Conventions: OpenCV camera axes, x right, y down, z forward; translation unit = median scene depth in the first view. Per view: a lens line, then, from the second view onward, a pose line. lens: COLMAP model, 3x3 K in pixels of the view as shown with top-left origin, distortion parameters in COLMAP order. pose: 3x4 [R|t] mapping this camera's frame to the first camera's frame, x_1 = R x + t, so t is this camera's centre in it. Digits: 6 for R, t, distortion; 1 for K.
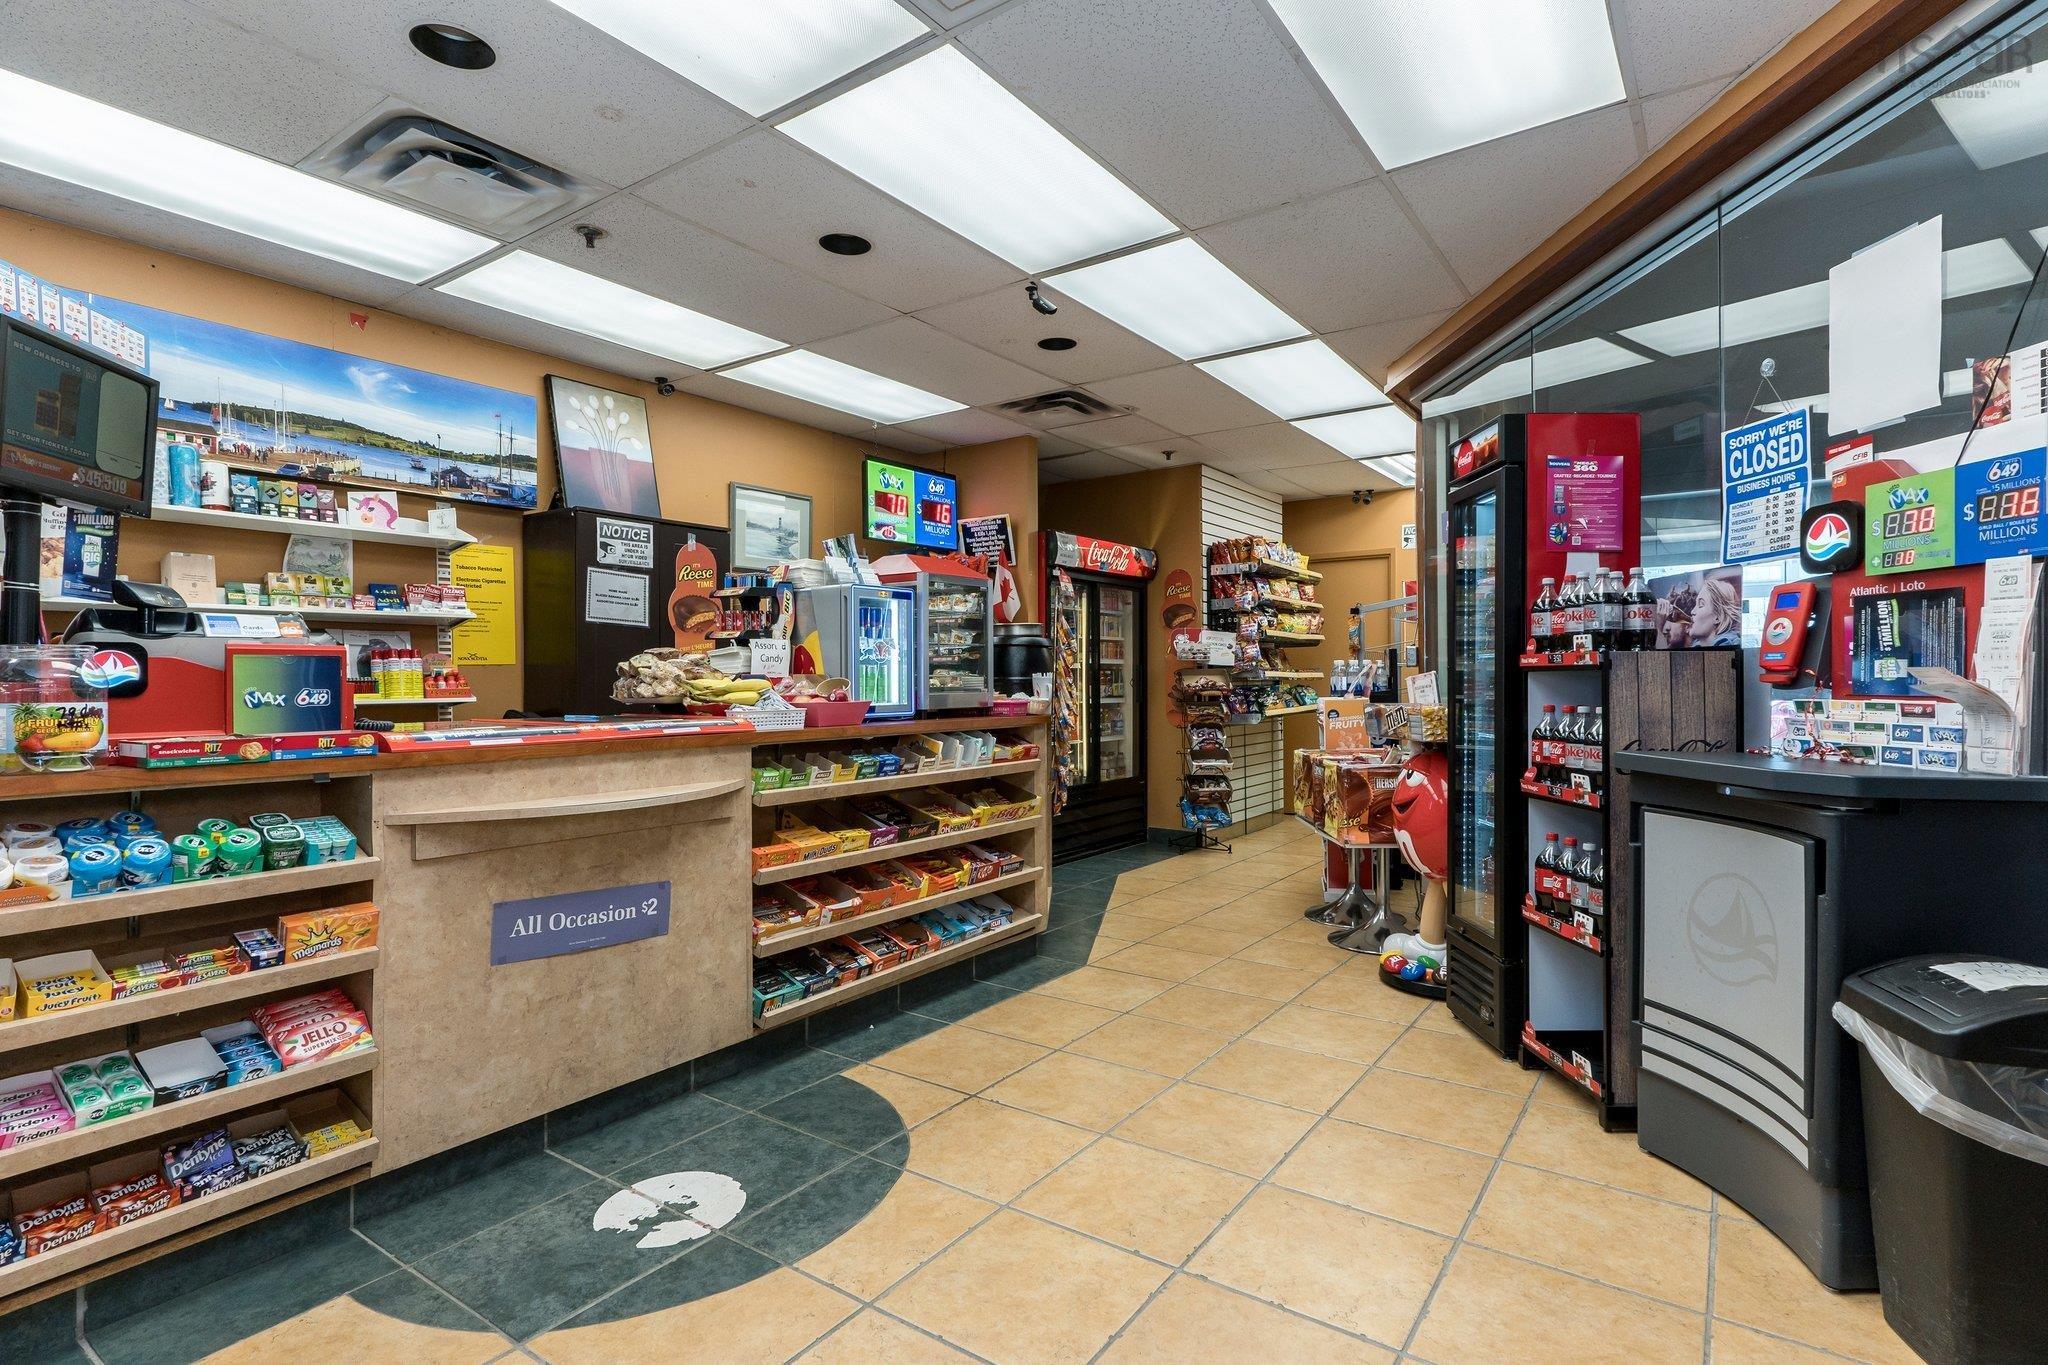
lens RADIAL K [[1007.2, 0, 1028.2], [0, 1007.2, 673.1], [0, 0, 1]] dist [0.006485, 0.001097]
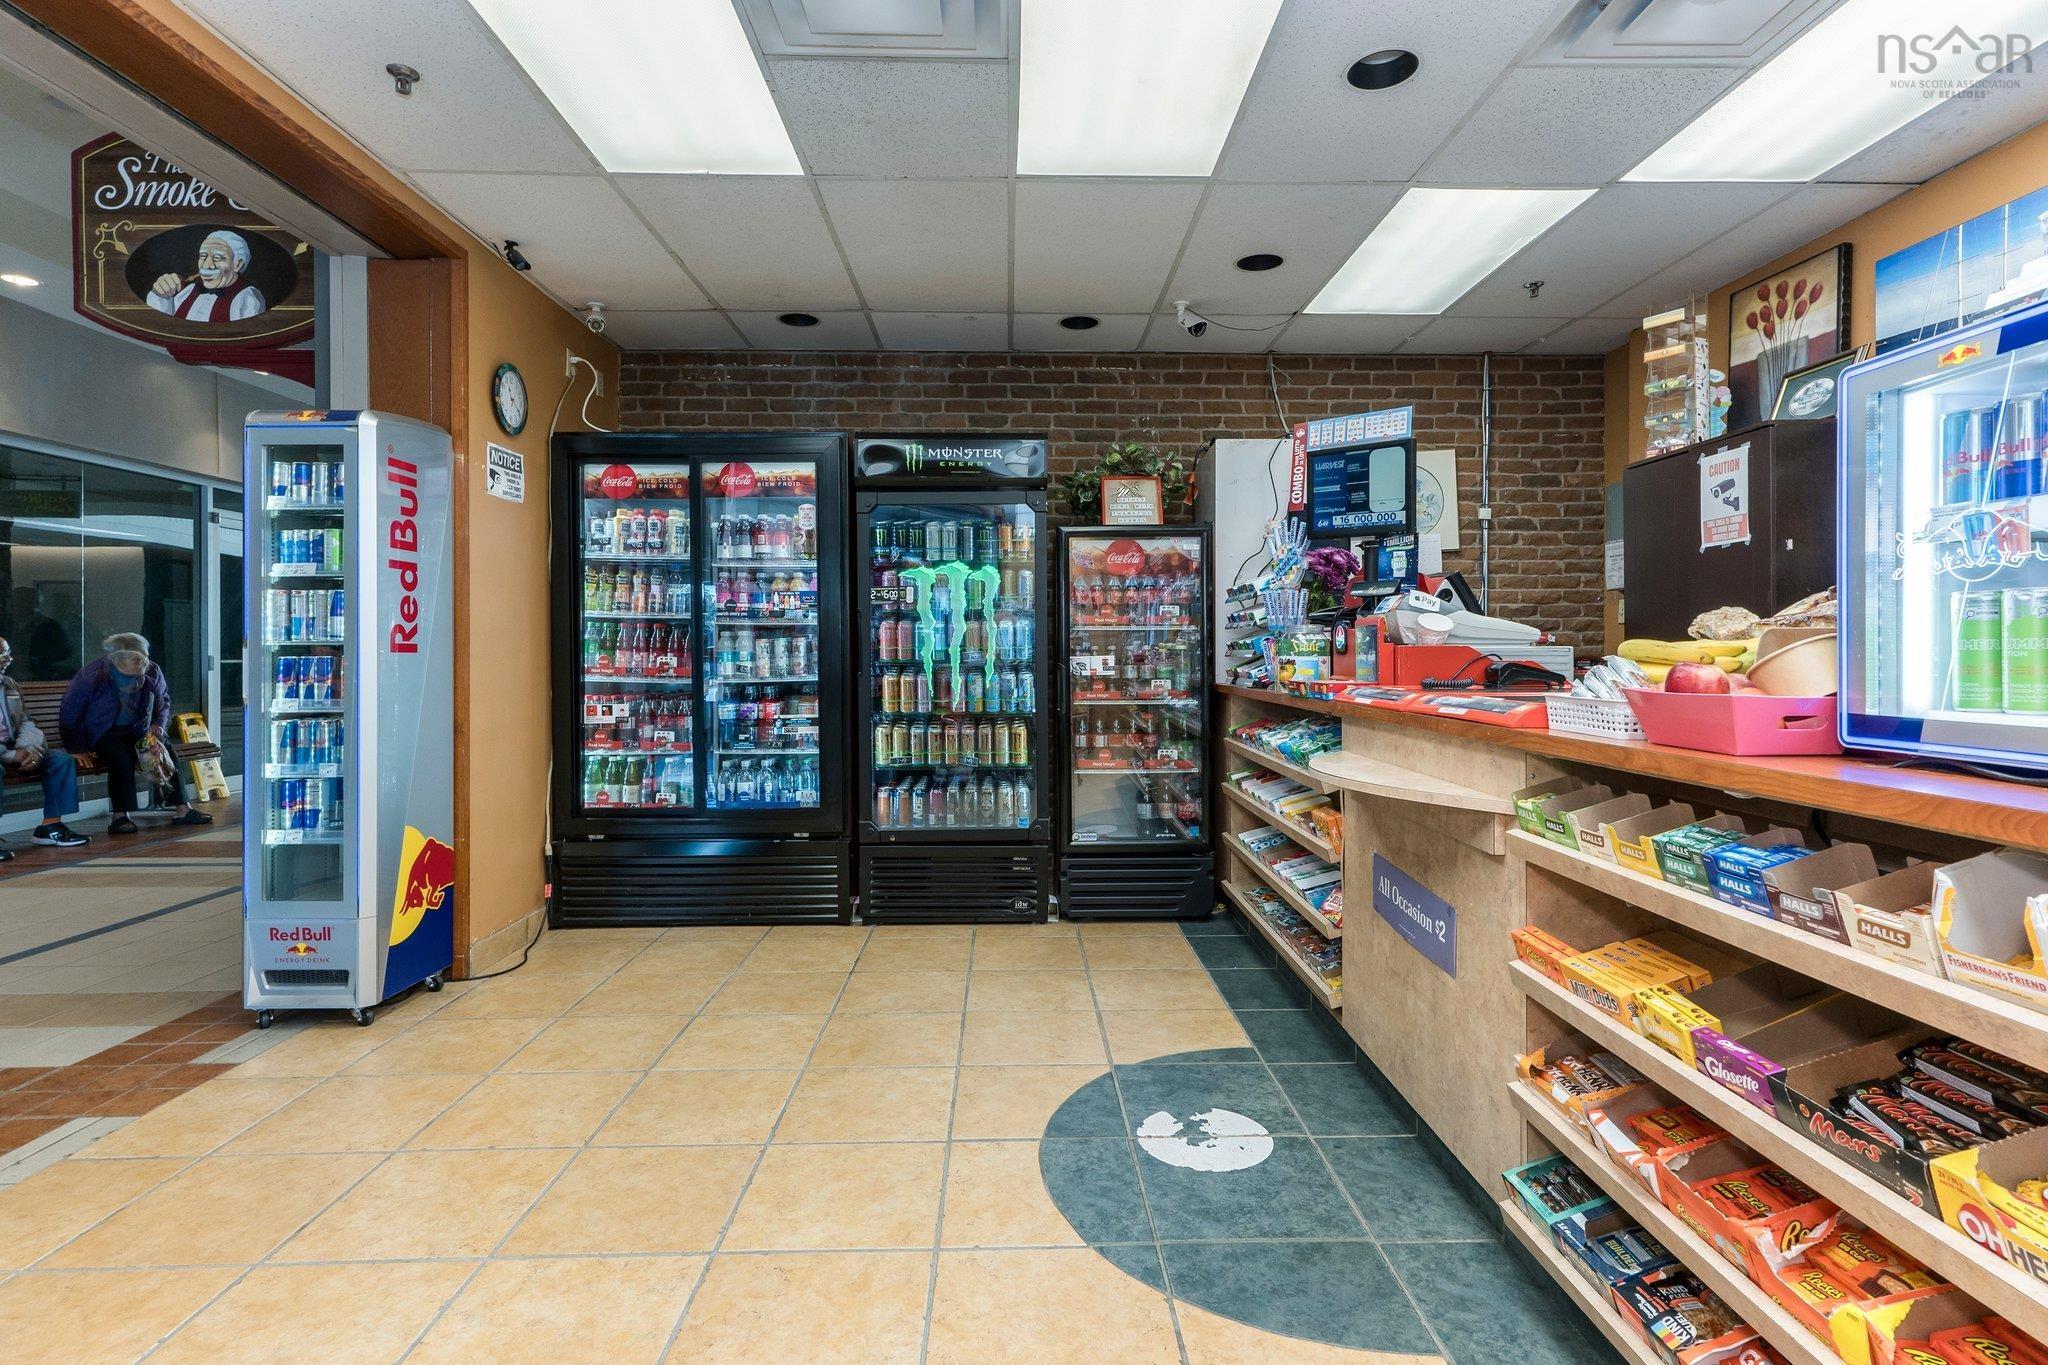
lens RADIAL K [[1012.9, 0, 1032.4], [0, 1012.9, 662.0], [0, 0, 1]] dist [0.001253, 0.006358]
pose [[-0.801928, 0.013678, -0.597264, 0.293122], [0.009563, 0.999904, 0.010058, 0.009070], [0.597344, 0.002354, -0.801982, 1.203210]]
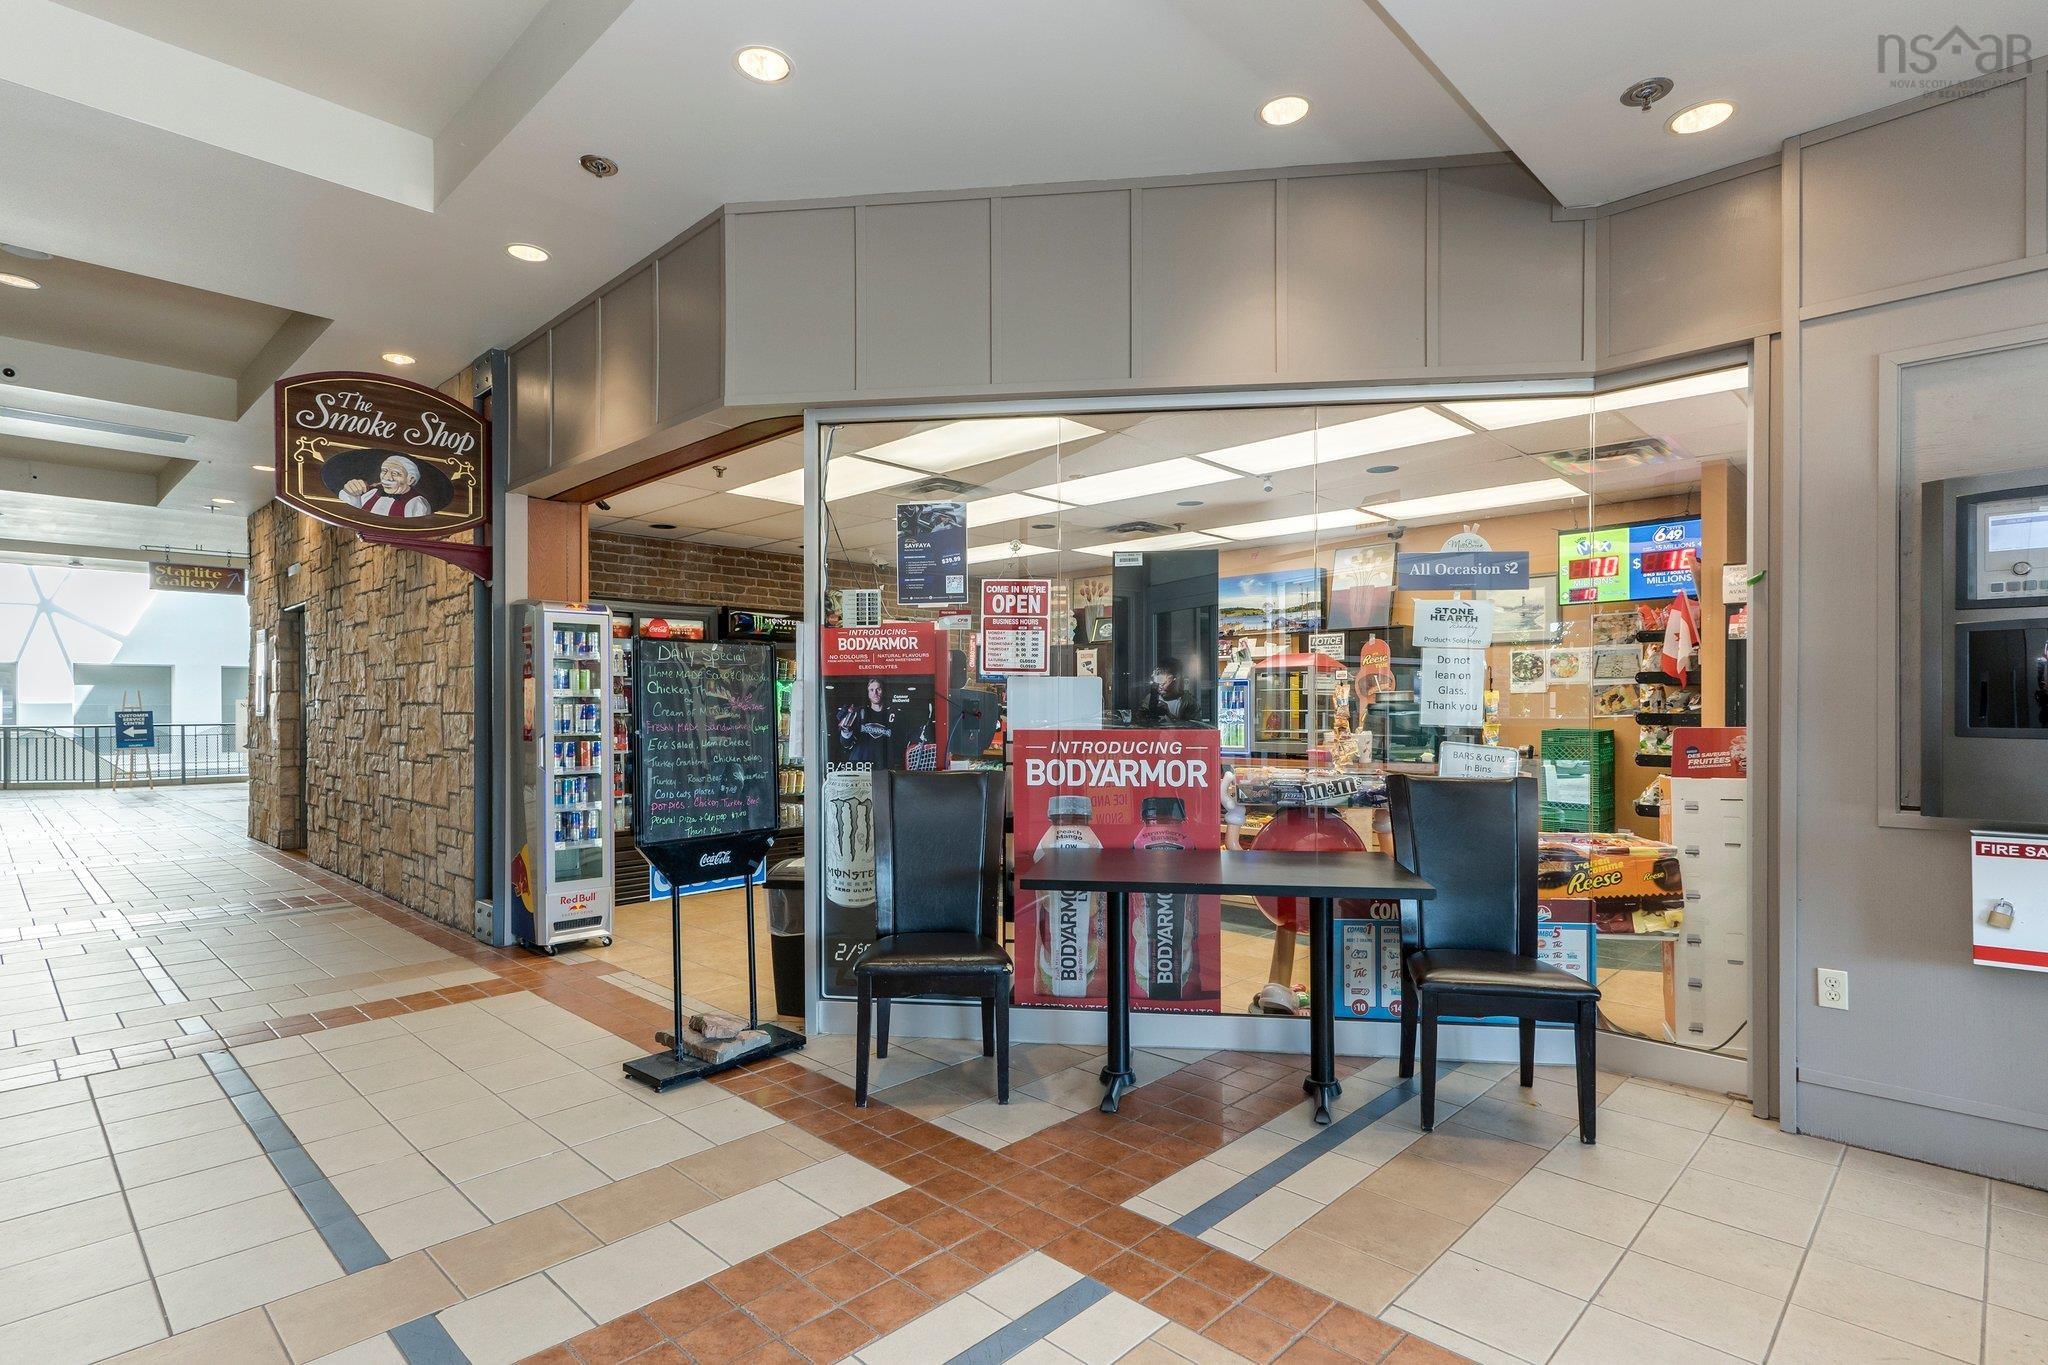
lens RADIAL K [[1016.4, 0, 1022.7], [0, 1016.4, 697.8], [0, 0, 1]] dist [0.004210, 0.000612]
pose [[-0.152120, -0.003170, -0.988357, 1.849675], [0.007635, 0.999961, -0.004383, -0.054596], [0.988333, -0.008213, -0.152090, 1.022413]]
